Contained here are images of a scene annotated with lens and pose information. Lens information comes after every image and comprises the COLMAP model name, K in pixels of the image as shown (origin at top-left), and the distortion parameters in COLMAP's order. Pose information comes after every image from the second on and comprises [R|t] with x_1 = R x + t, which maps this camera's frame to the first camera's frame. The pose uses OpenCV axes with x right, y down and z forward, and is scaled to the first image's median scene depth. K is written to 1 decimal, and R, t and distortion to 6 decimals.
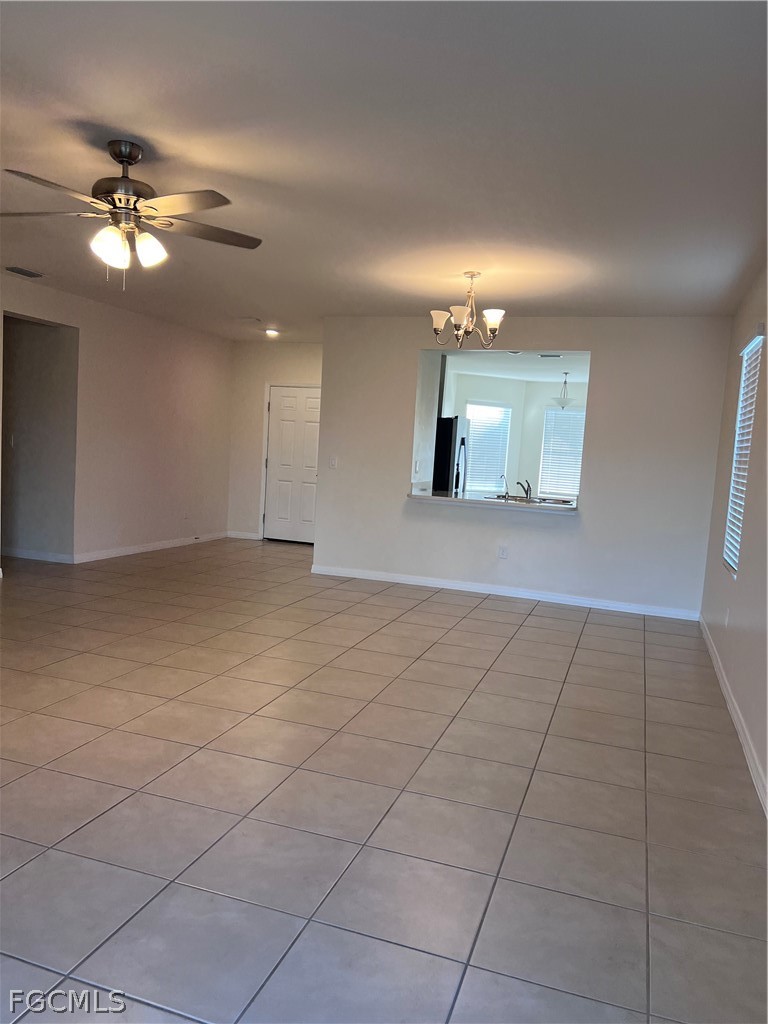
lens RADIAL K [[768.5, 0, 378.0], [0, 768.5, 515.7], [0, 0, 1]] dist [0.114758, -0.228615]
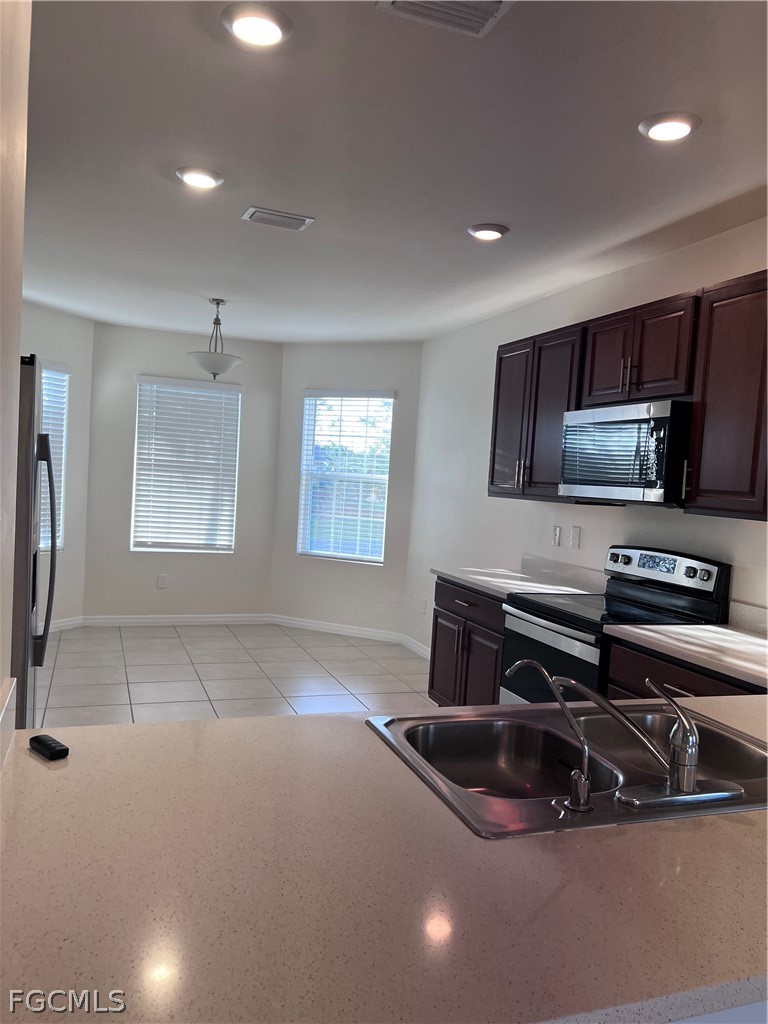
lens RADIAL K [[768.5, 0, 378.0], [0, 768.5, 515.7], [0, 0, 1]] dist [0.114758, -0.228615]
pose [[0.779111, -0.046526, 0.625157, 0.016086], [0.046630, 0.998781, 0.016218, -0.051177], [-0.625149, 0.016515, 0.780331, 0.513526]]
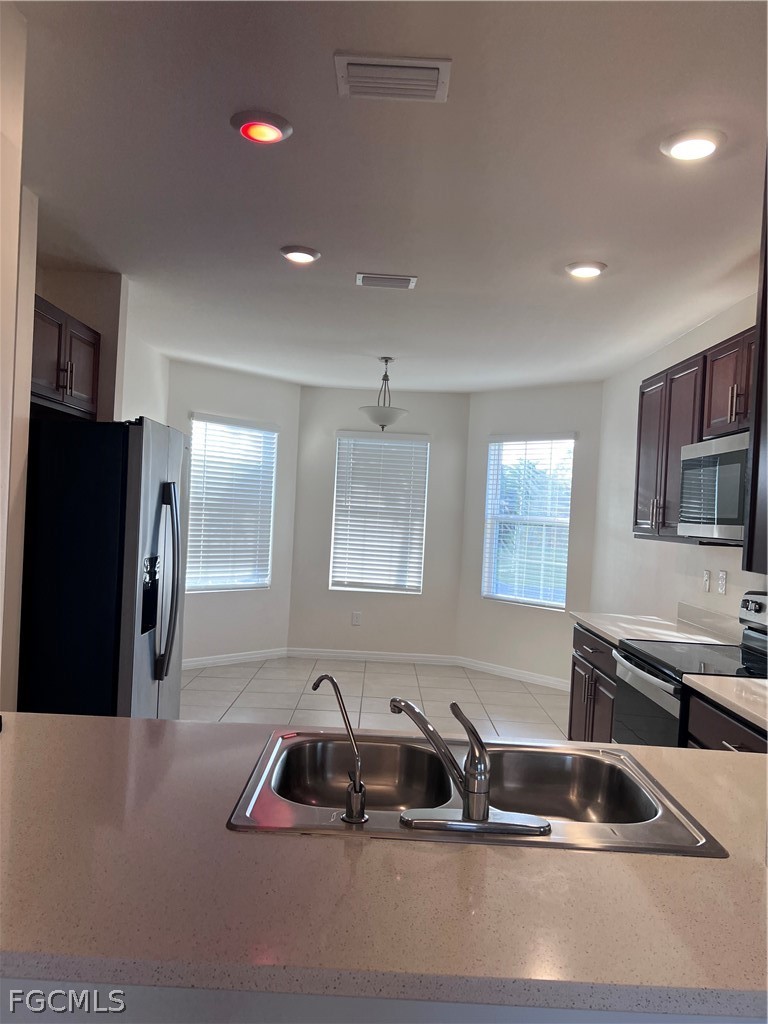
lens RADIAL K [[768.5, 0, 378.0], [0, 768.5, 515.7], [0, 0, 1]] dist [0.114758, -0.228615]
pose [[0.947338, -0.017629, 0.319751, 0.065647], [0.038874, 0.997430, -0.060182, -0.045584], [-0.317868, 0.069442, 0.945589, 0.473230]]
